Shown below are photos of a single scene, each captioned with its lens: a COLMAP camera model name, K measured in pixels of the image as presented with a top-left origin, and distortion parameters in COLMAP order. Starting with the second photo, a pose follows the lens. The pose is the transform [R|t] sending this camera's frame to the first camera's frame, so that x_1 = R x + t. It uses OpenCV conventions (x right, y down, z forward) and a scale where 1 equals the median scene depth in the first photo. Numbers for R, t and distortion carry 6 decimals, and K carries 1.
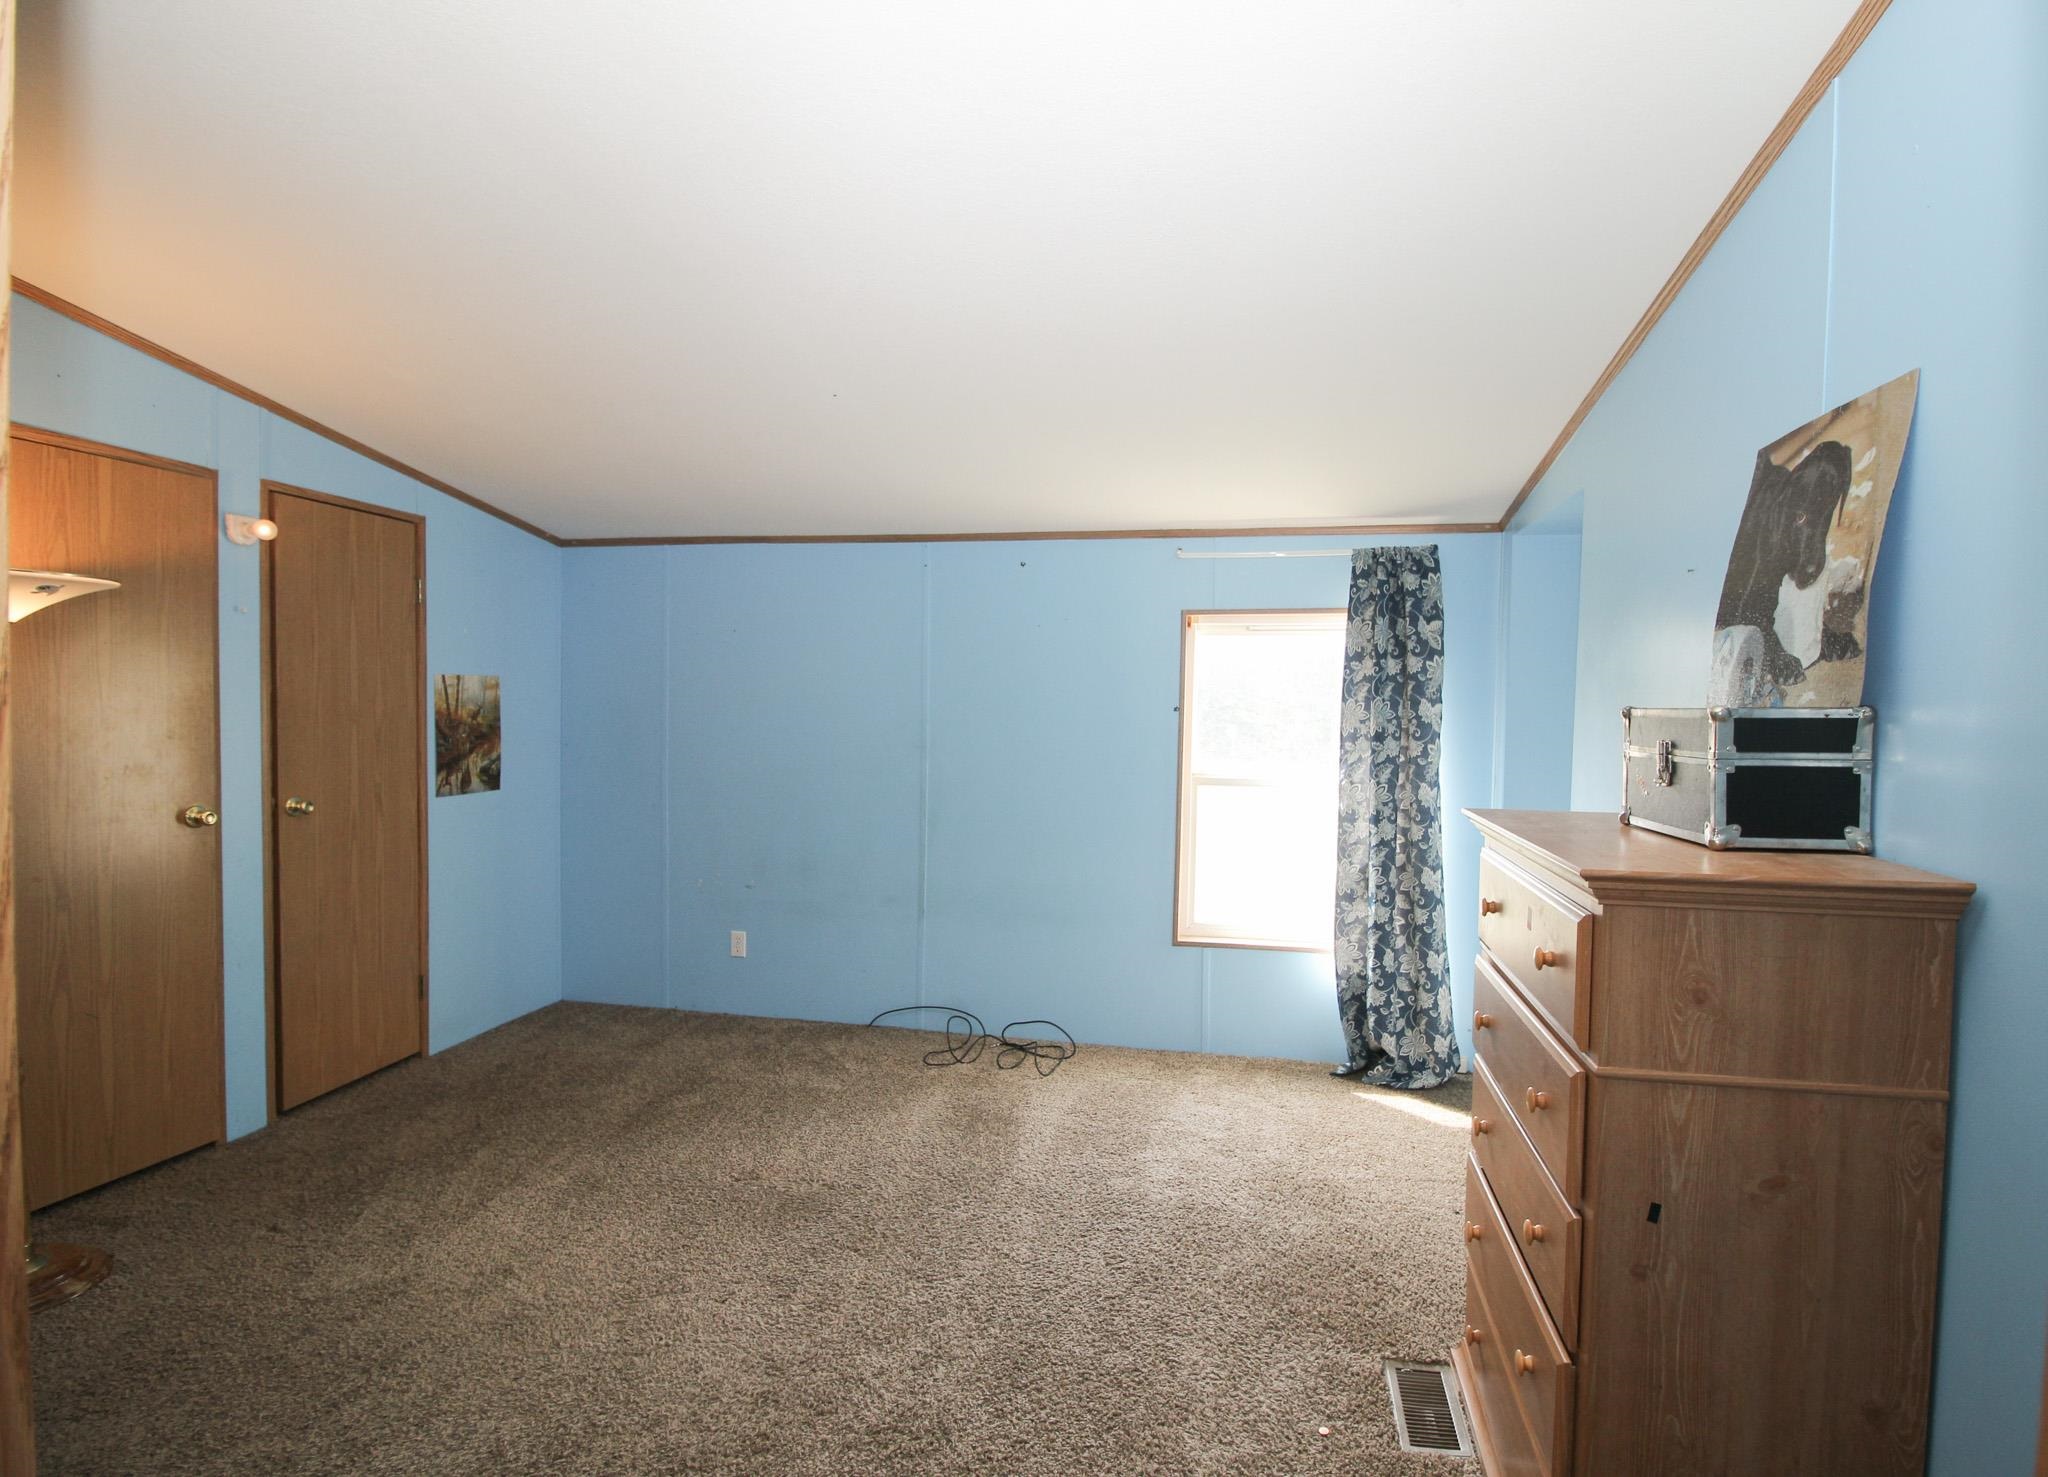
lens RADIAL K [[1024.7, 0, 1024.0], [0, 1024.7, 738.5], [0, 0, 1]] dist [-0.001140, -0.000286]
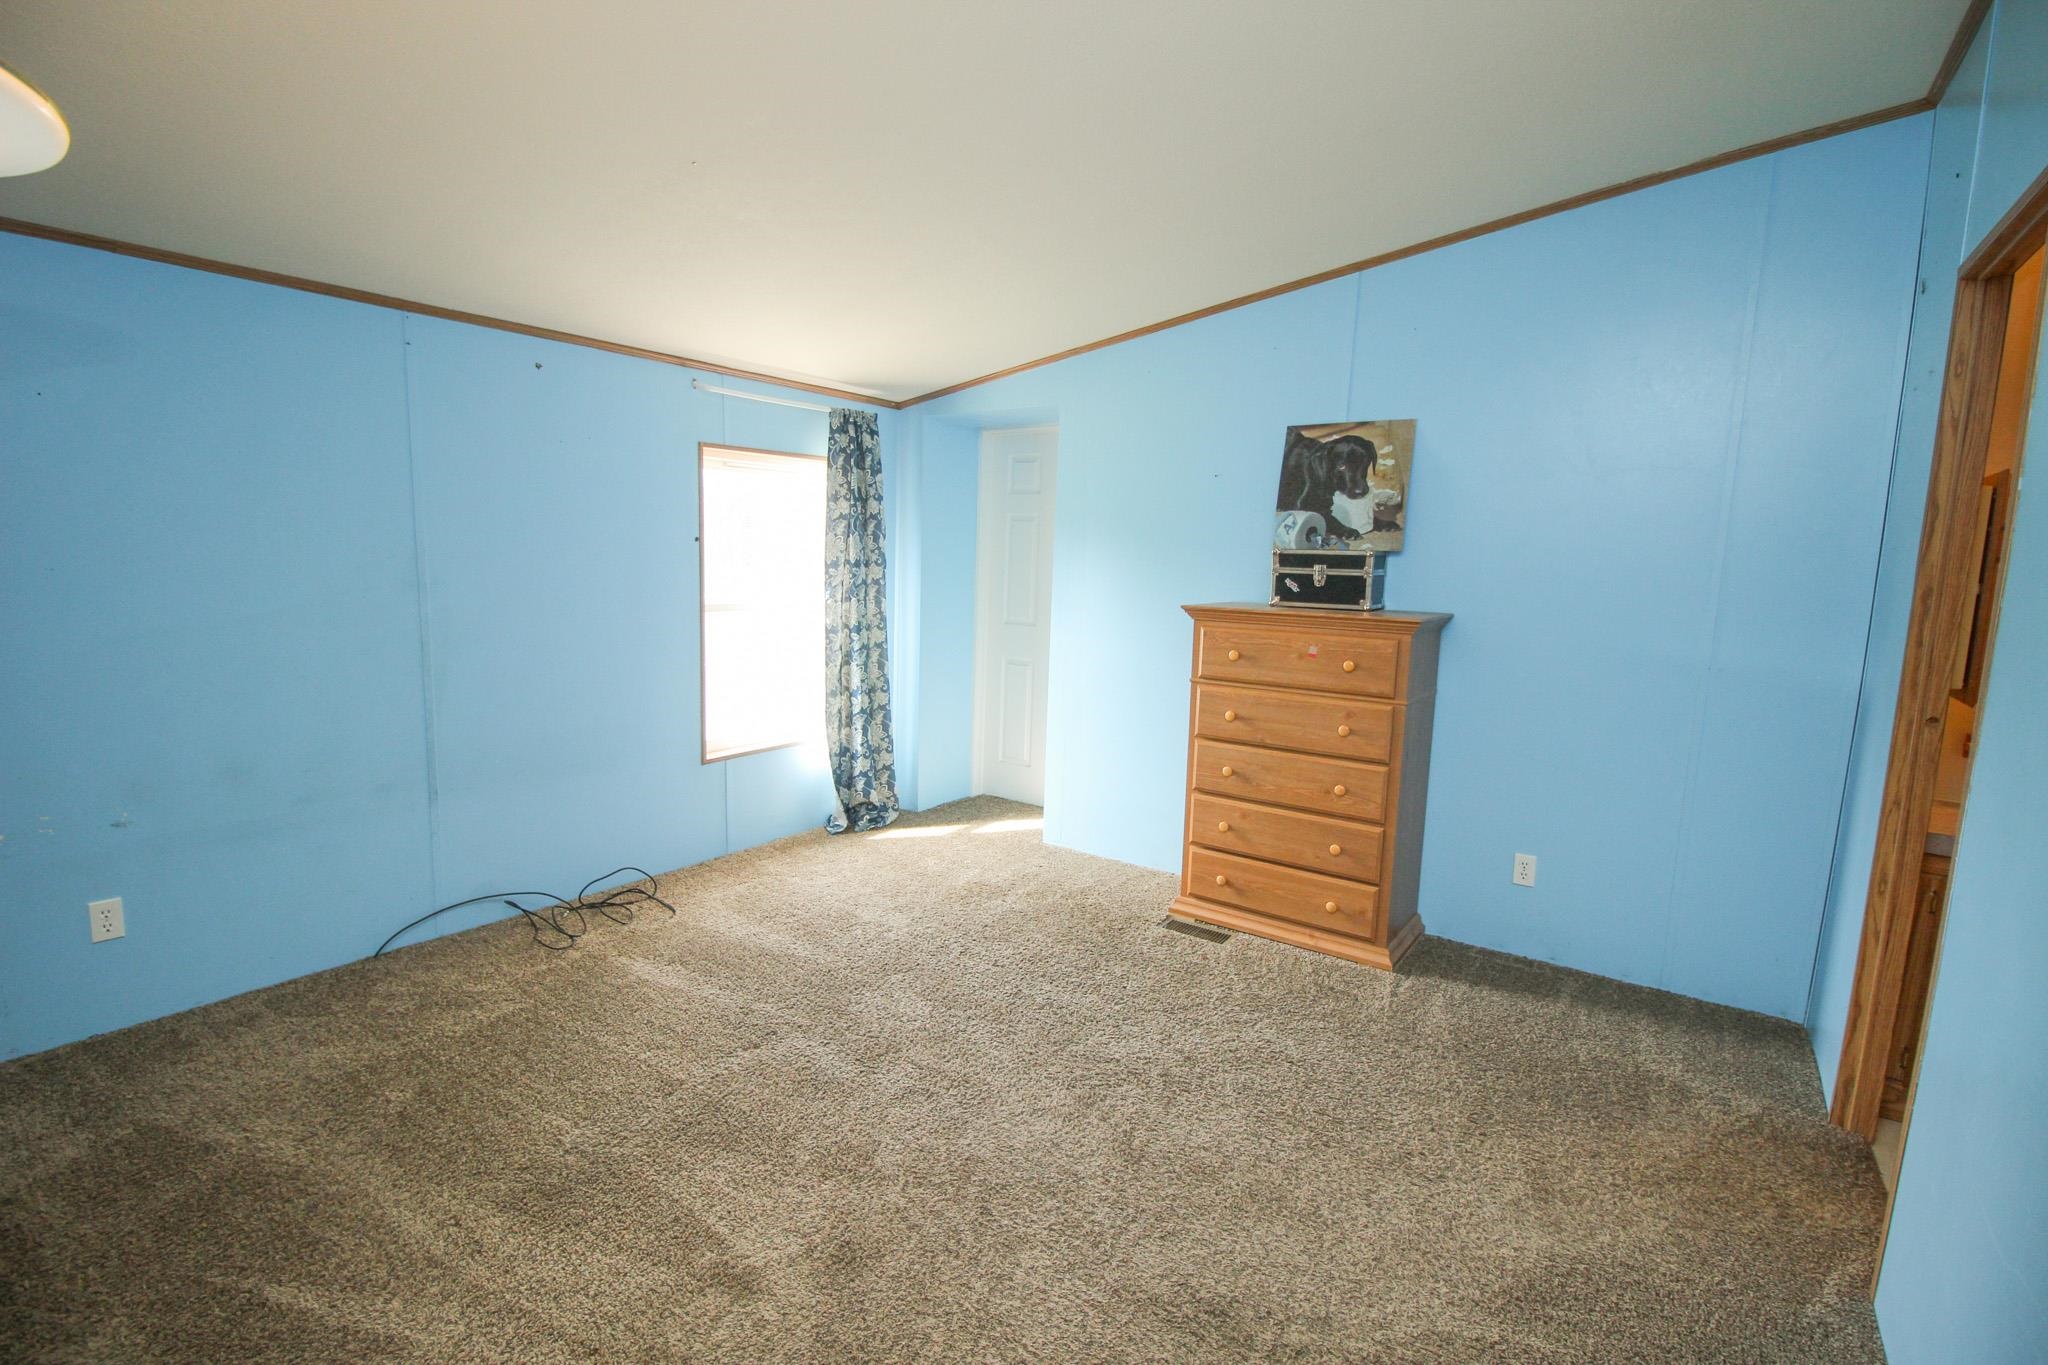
lens RADIAL K [[949.8, 0, 1027.2], [0, 949.8, 688.4], [0, 0, 1]] dist [0.002057, -0.014933]
pose [[0.400544, -0.132585, 0.906634, -0.651721], [0.009225, 0.990009, 0.140701, -0.012315], [-0.916231, -0.047993, 0.397765, 0.330680]]
